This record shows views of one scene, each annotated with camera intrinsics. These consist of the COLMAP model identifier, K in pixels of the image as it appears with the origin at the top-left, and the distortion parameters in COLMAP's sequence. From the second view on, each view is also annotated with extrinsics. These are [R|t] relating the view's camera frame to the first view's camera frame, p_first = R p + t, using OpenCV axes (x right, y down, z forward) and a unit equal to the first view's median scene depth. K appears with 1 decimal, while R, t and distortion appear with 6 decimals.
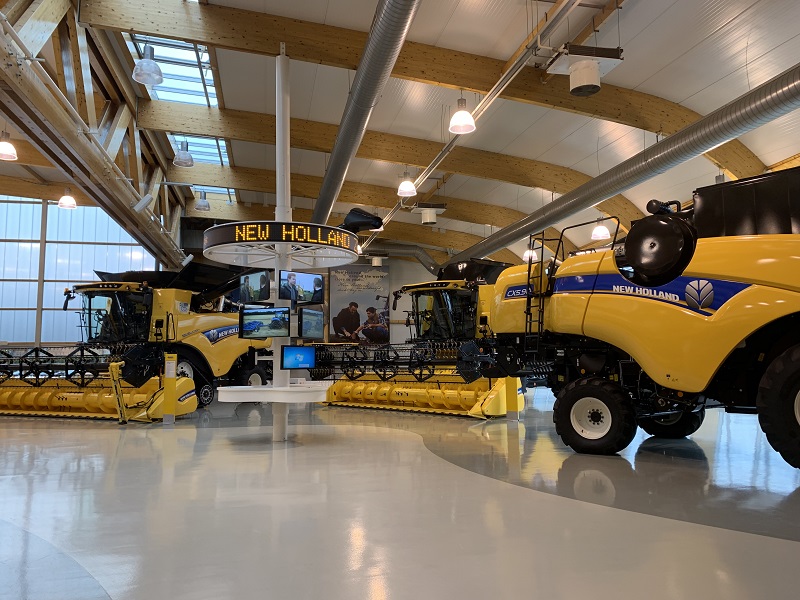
lens RADIAL K [[596.0, 0, 400.0], [0, 596.0, 300.0], [0, 0, 1]] dist [0.000388, 0.000859]
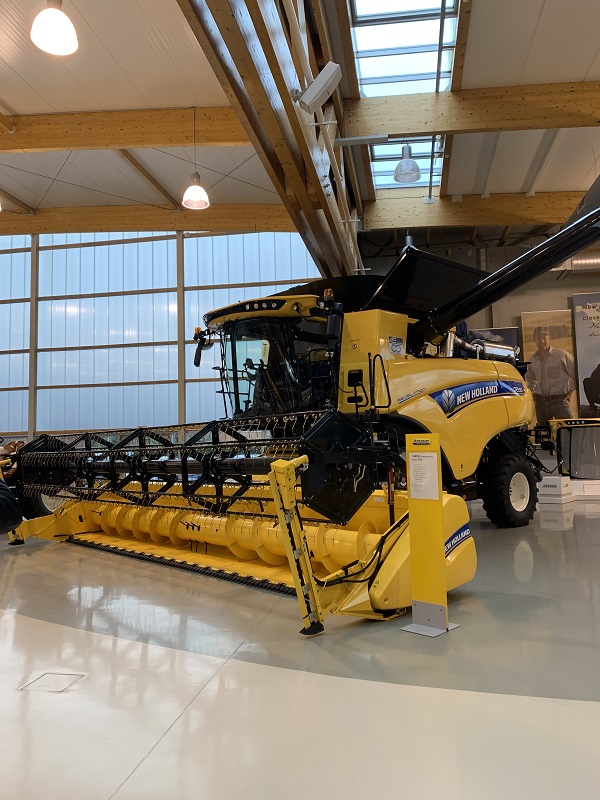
lens RADIAL K [[617.7, 0, 300.0], [0, 617.7, 400.0], [0, 0, 1]] dist [0.085260, 0.000120]
pose [[0.918402, -0.043515, -0.393247, -0.239387], [0.053913, 0.998426, 0.015430, 0.047514], [0.391957, -0.035372, 0.919303, 0.493678]]
